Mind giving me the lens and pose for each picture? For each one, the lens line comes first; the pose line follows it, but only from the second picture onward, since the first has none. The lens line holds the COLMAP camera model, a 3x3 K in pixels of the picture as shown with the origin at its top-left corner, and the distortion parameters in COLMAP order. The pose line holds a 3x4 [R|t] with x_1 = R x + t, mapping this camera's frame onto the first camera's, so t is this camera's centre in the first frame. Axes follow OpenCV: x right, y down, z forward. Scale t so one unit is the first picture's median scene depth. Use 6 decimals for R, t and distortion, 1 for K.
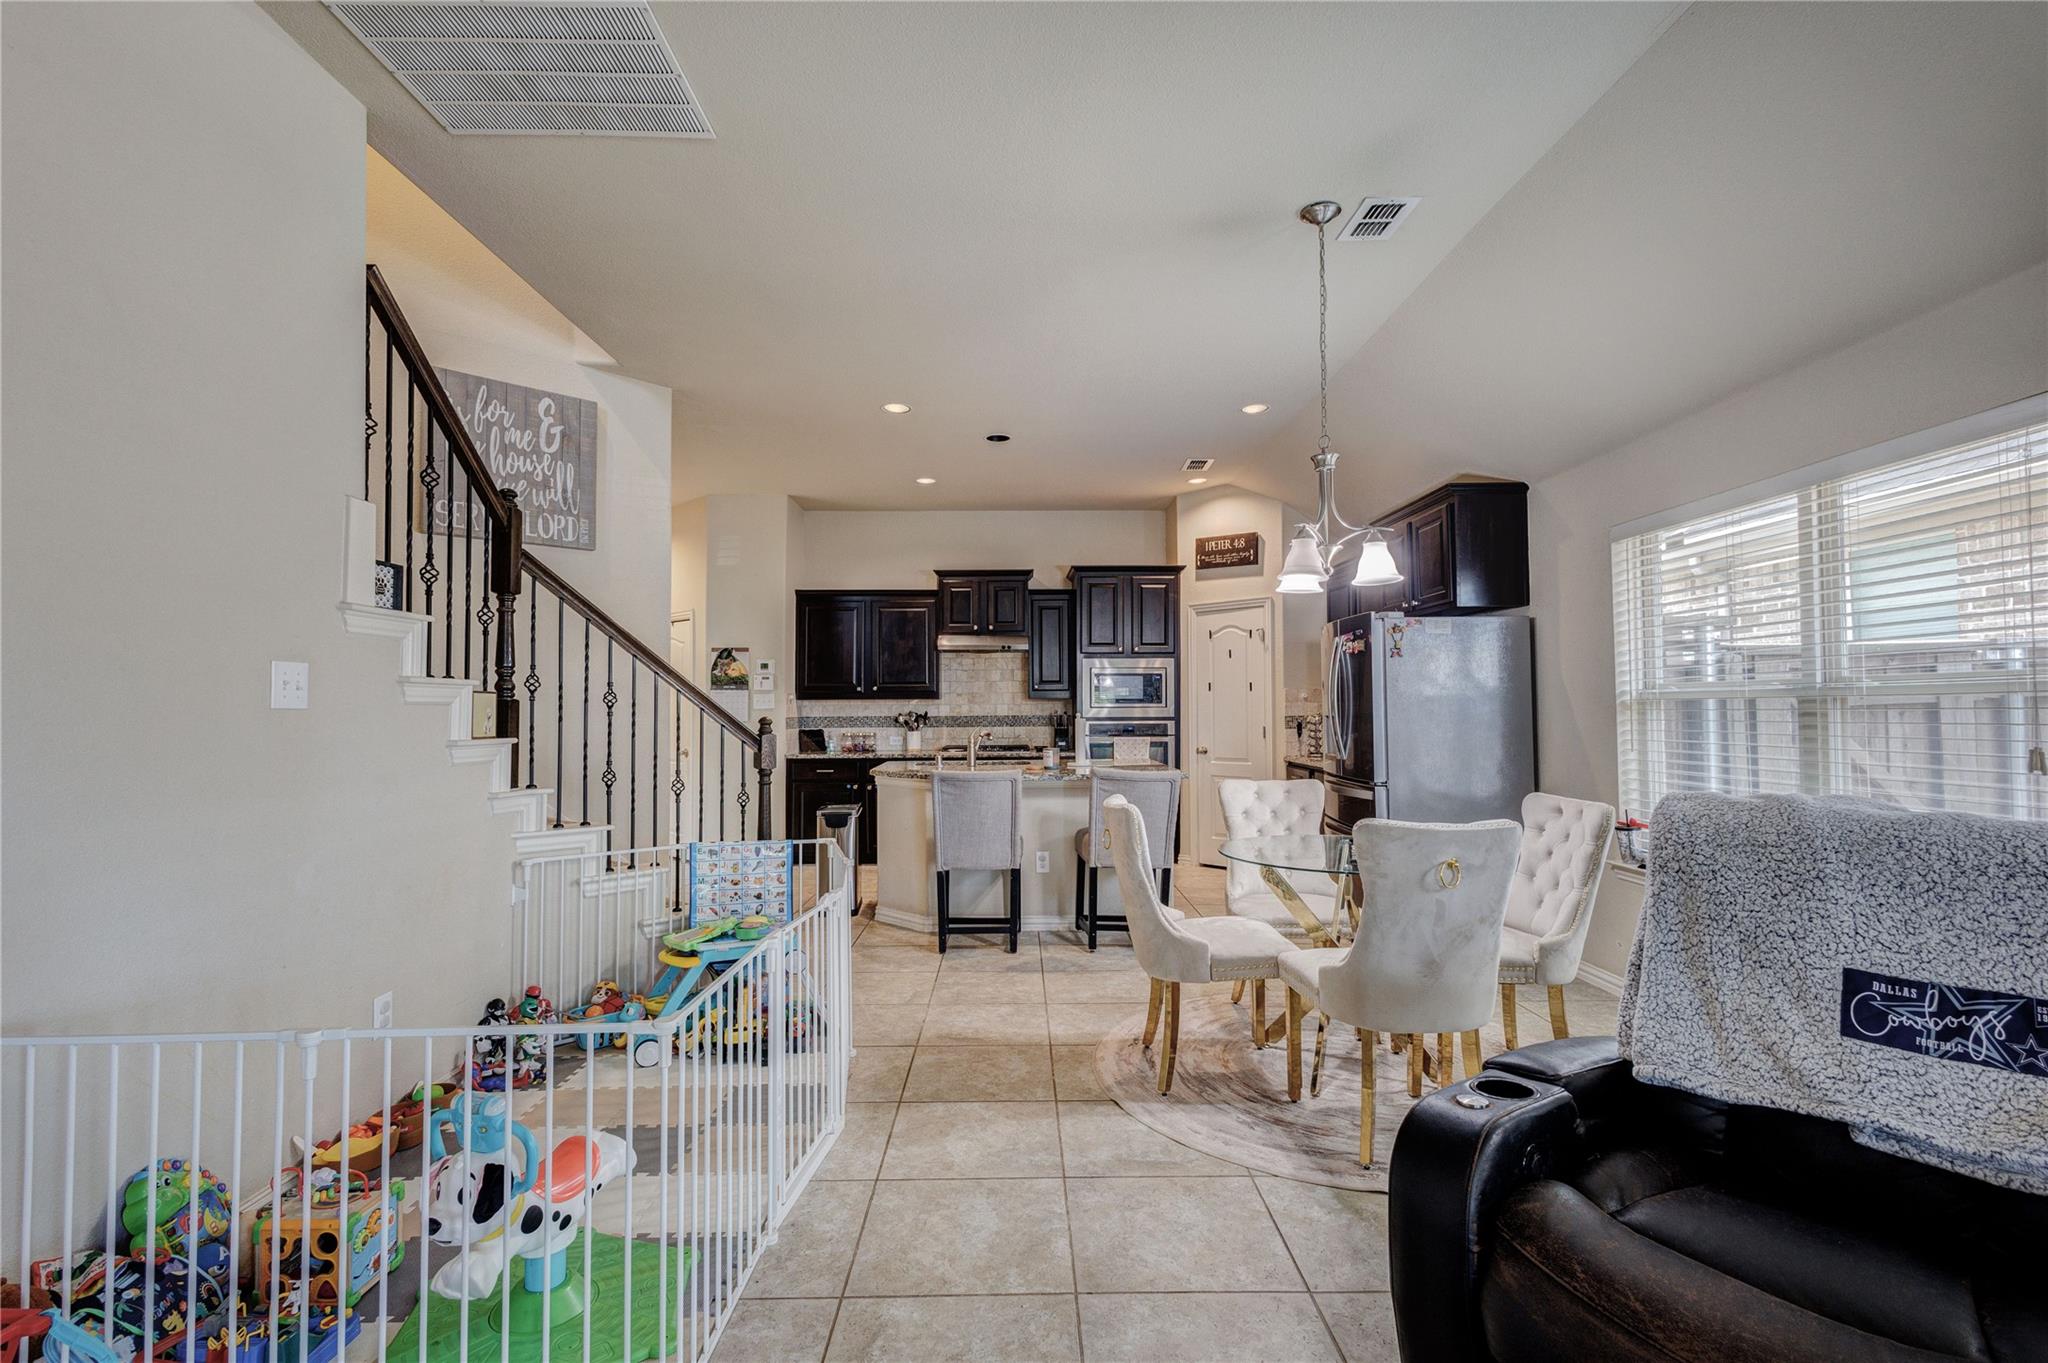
lens RADIAL K [[934.2, 0, 1023.8], [0, 934.2, 678.0], [0, 0, 1]] dist [0.002494, 0.000440]
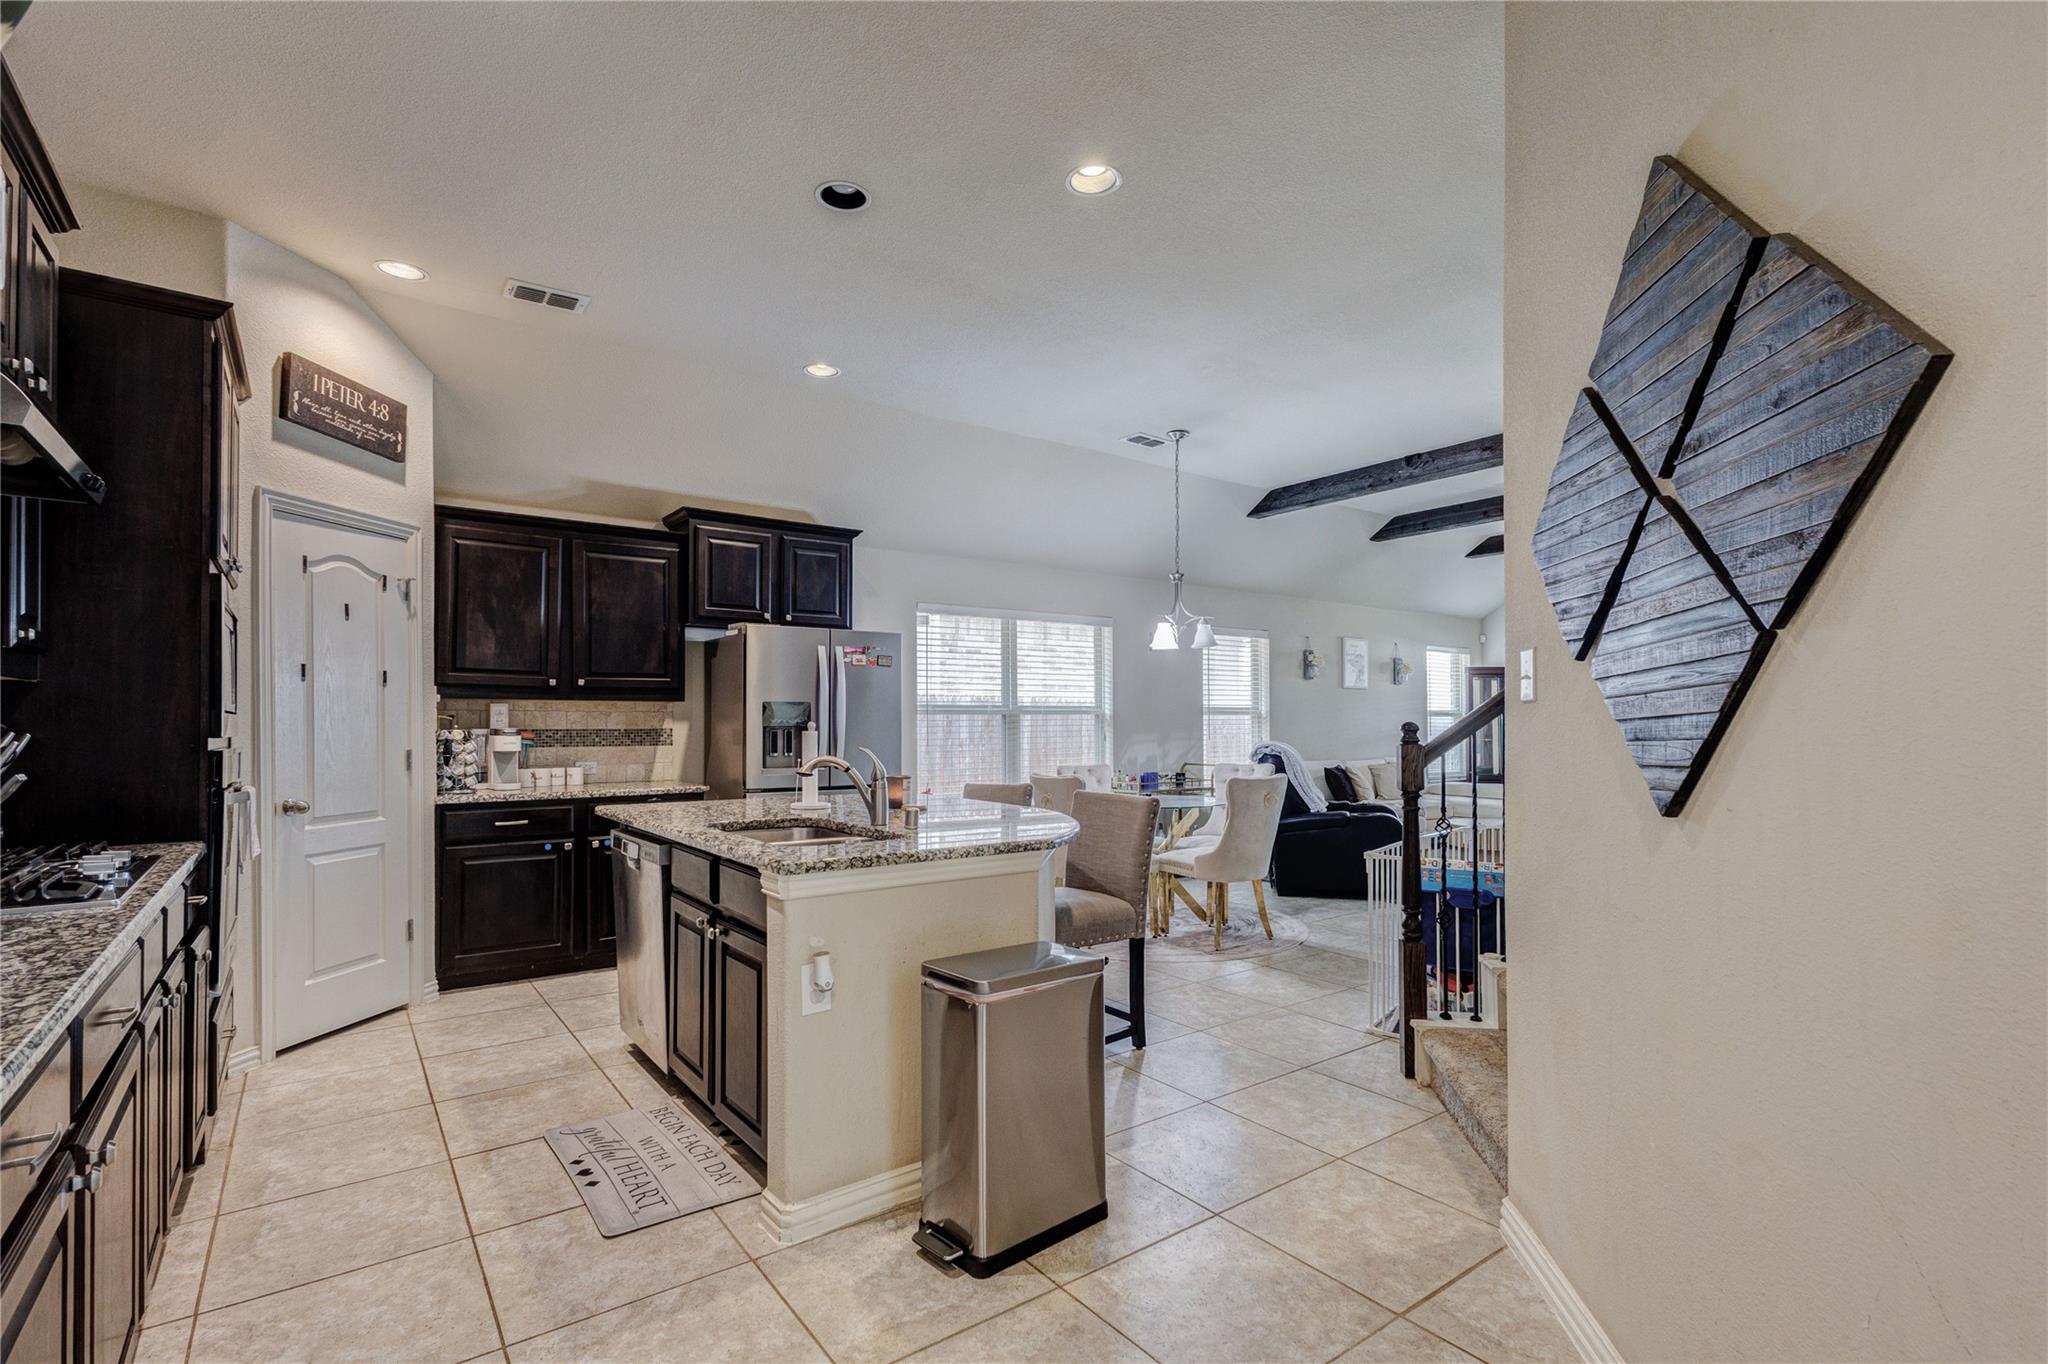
lens RADIAL K [[944.6, 0, 1024.0], [0, 944.6, 712.7], [0, 0, 1]] dist [0.000863, 0.000214]
pose [[-0.585037, 0.015263, 0.810863, -0.420518], [-0.020670, 0.999217, -0.033722, 0.039541], [-0.810743, -0.036489, -0.584264, 1.003868]]
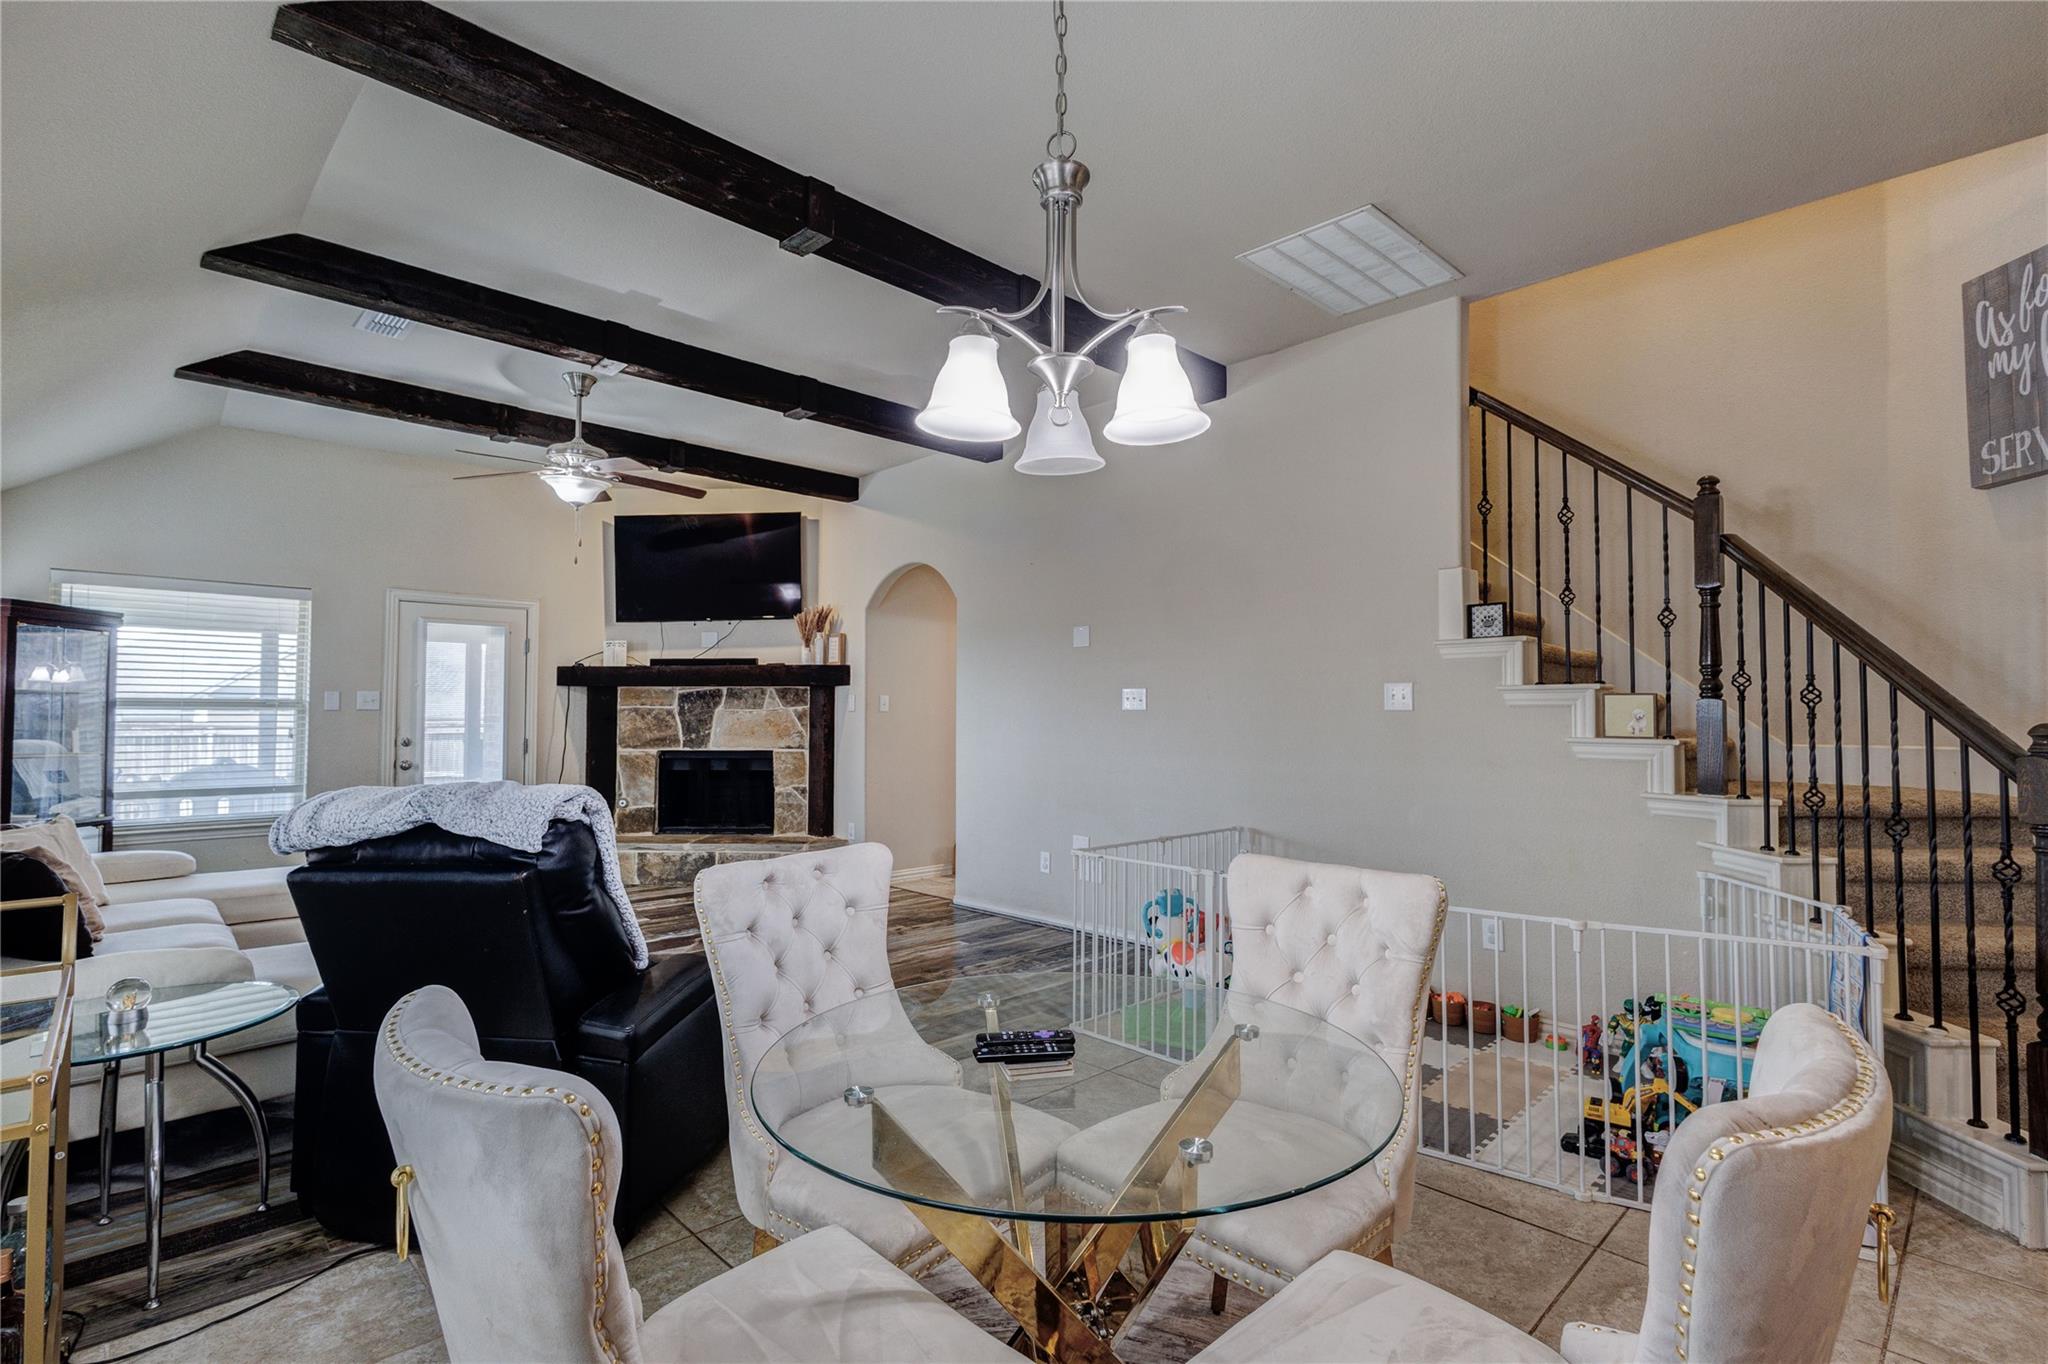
lens RADIAL K [[962.7, 0, 1024.0], [0, 962.7, 682.0], [0, 0, 1]] dist [0.003437, 0.000352]
pose [[-0.721860, -0.021155, -0.691715, 0.298384], [0.024667, 0.998111, -0.056267, 0.020844], [0.691599, -0.057680, -0.719975, 0.590209]]
